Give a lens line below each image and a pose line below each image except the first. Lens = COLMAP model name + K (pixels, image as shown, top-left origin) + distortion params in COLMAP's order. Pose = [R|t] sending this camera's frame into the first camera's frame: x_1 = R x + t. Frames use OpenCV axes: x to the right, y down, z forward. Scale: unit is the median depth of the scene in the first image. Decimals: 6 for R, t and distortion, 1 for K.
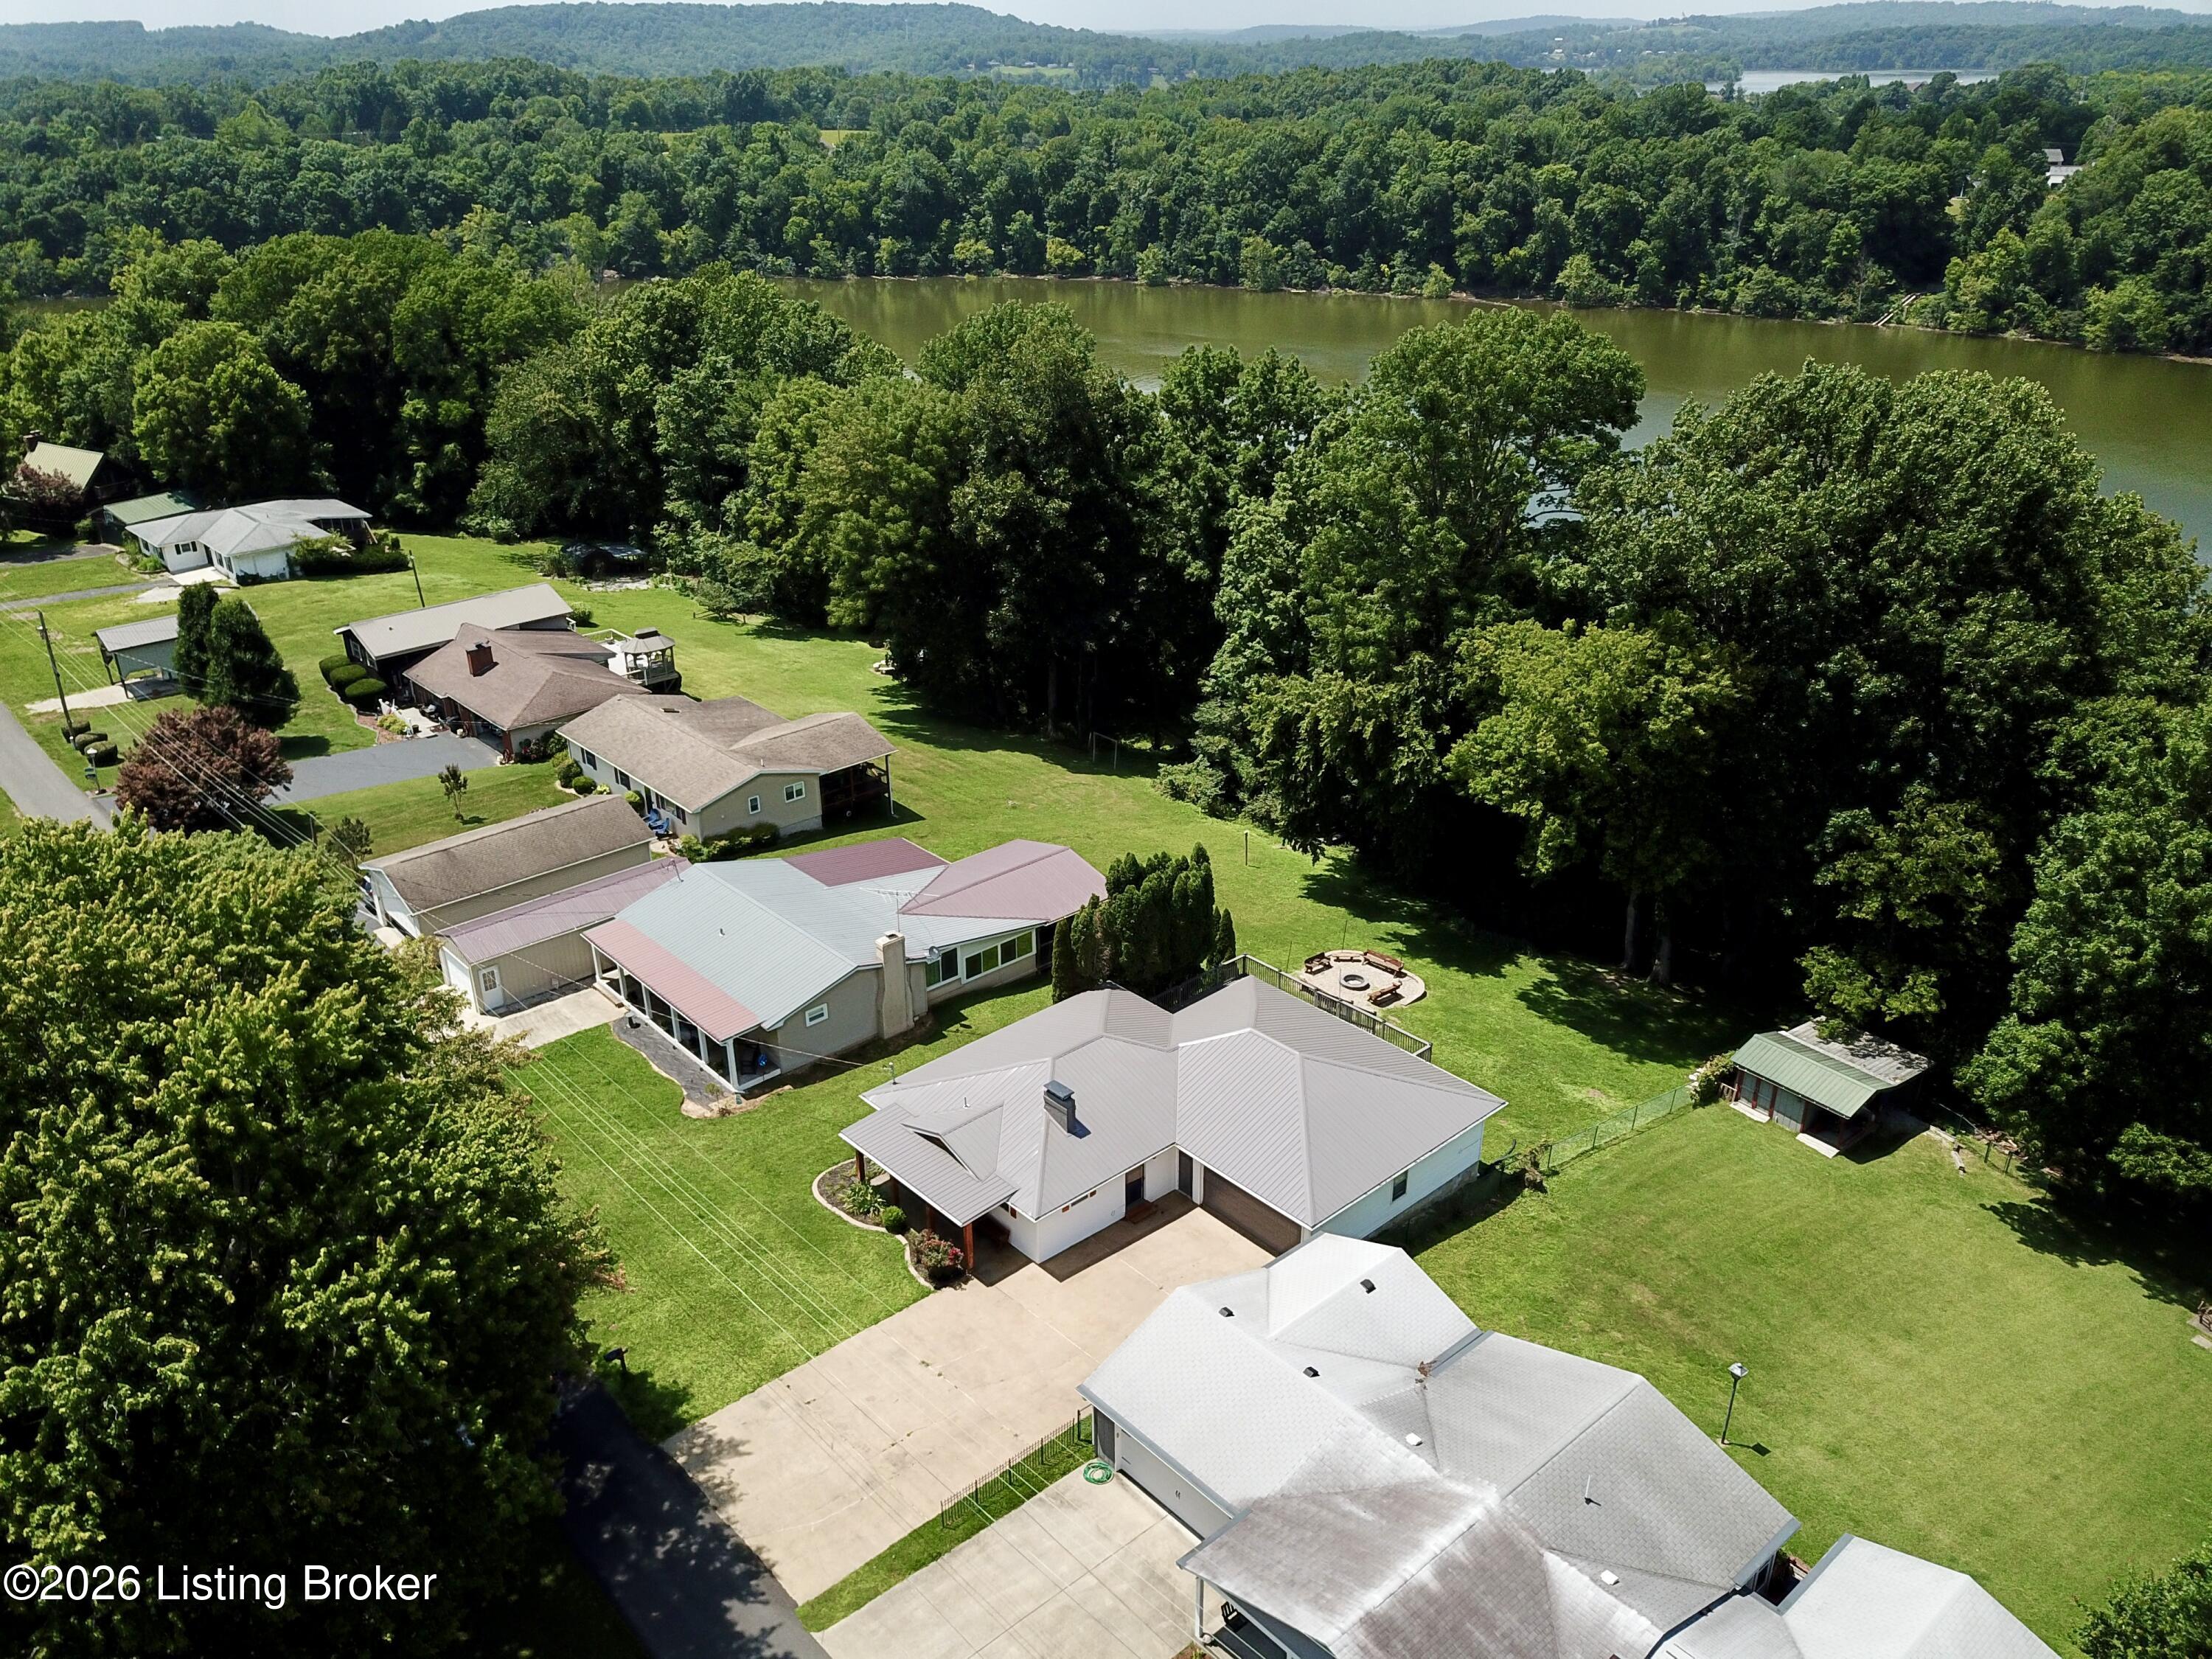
lens RADIAL K [[1719.6, 0, 1106.0], [0, 1719.6, 829.5], [0, 0, 1]] dist [0.005248, -0.008370]
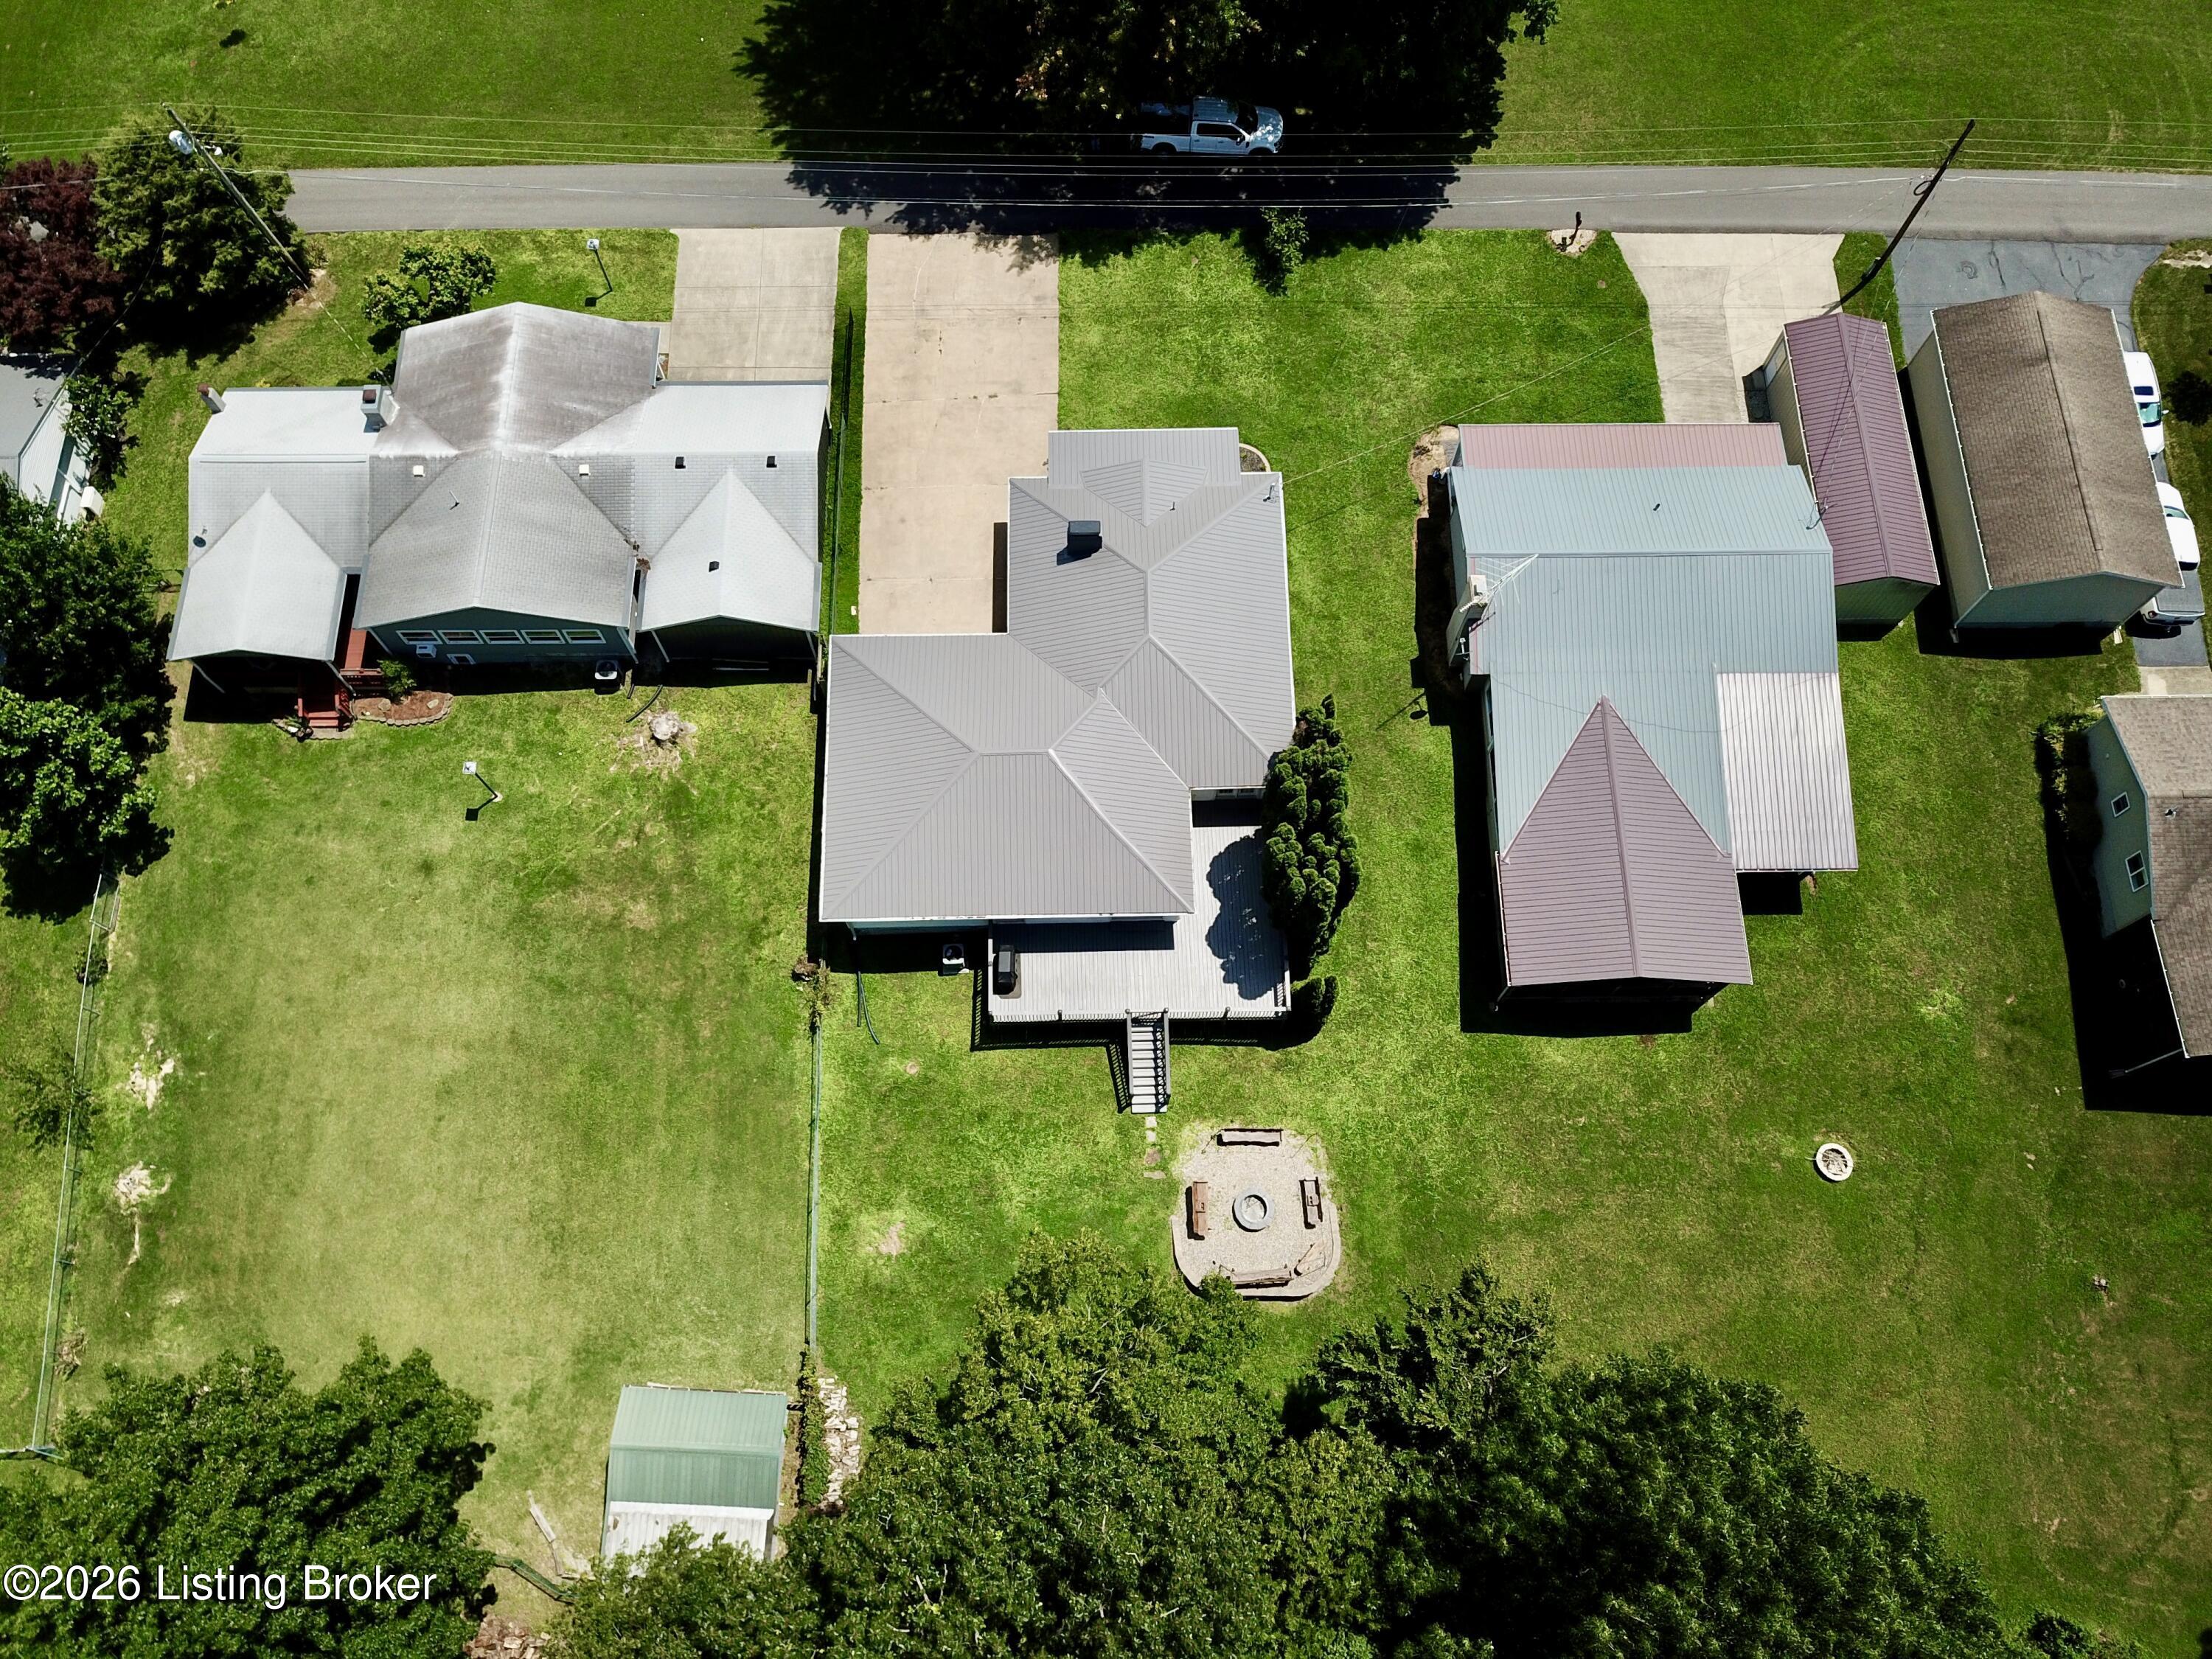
lens RADIAL K [[1715.6, 0, 1072.1], [0, 1715.6, 834.1], [0, 0, 1]] dist [0.011539, -0.001051]
pose [[-0.661140, 0.706545, -0.252365, 0.209995], [-0.307833, 0.051293, 0.950057, -0.463431], [0.684202, 0.705807, 0.183586, 0.539613]]
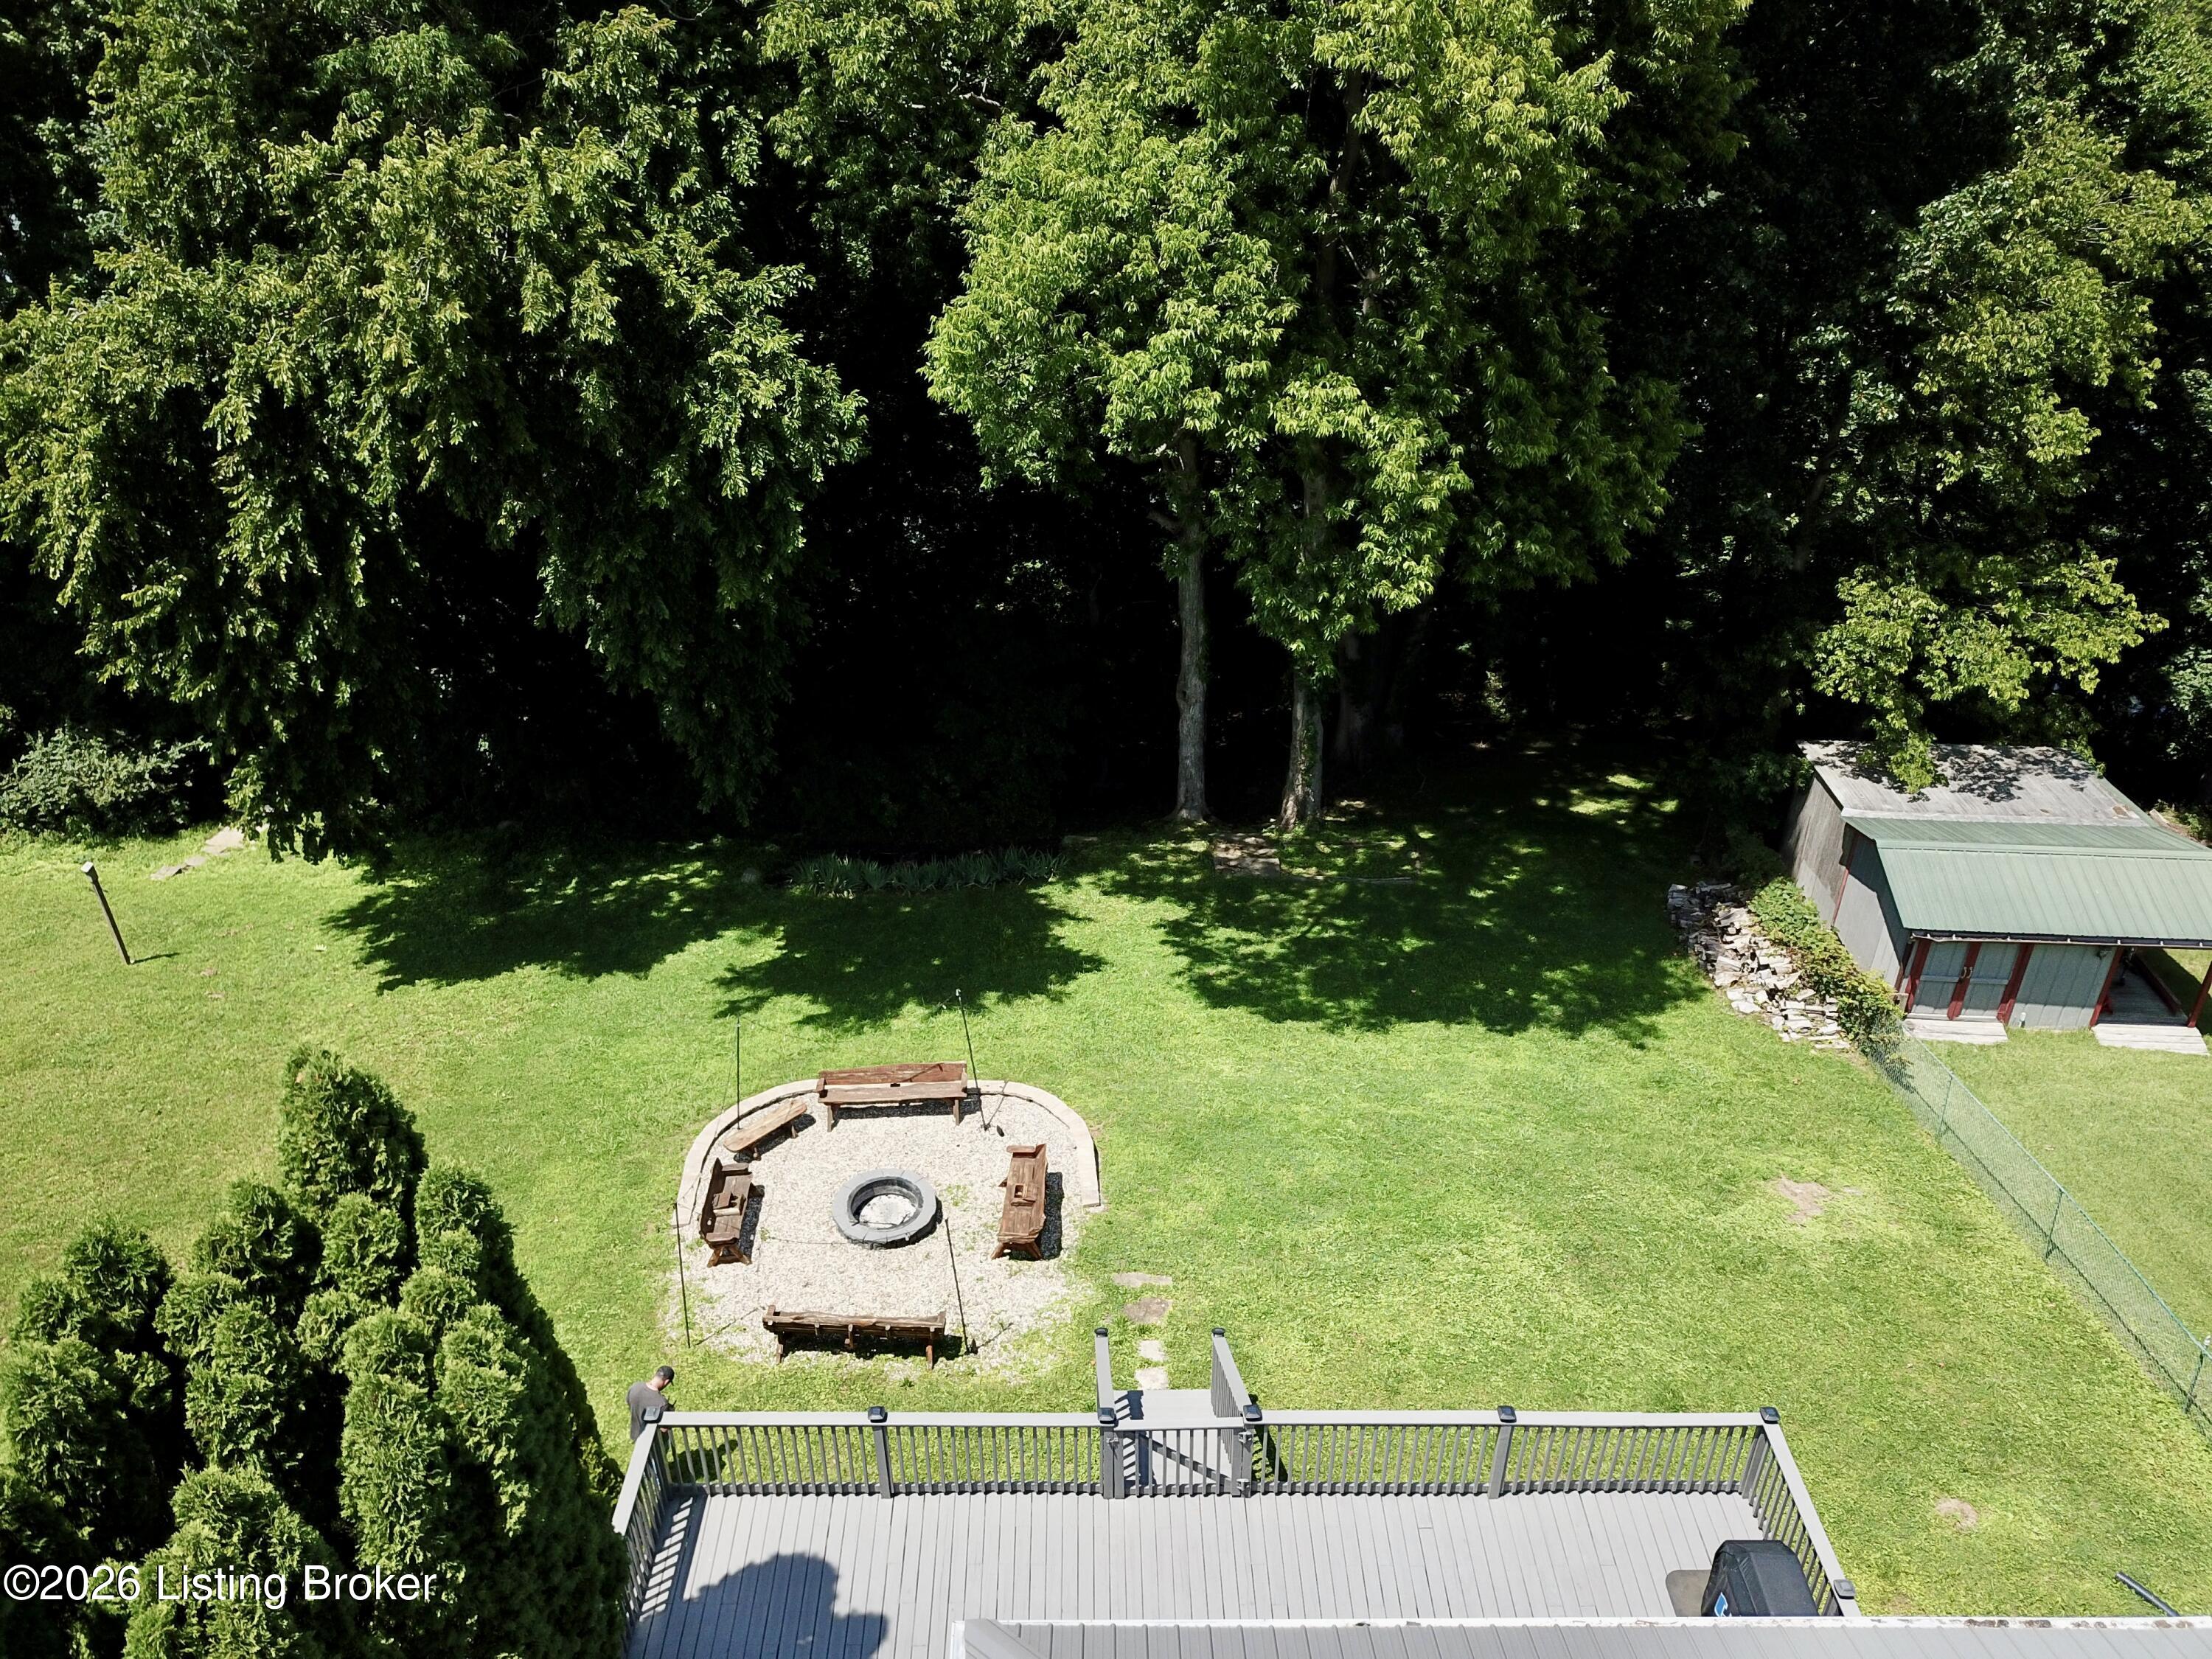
lens RADIAL K [[1715.6, 0, 1072.1], [0, 1715.6, 834.1], [0, 0, 1]] dist [0.011539, -0.001051]
pose [[0.683609, -0.370997, 0.628522, 0.009484], [0.307998, 0.927373, 0.212407, -0.013893], [-0.661676, 0.048380, 0.748227, 0.592254]]
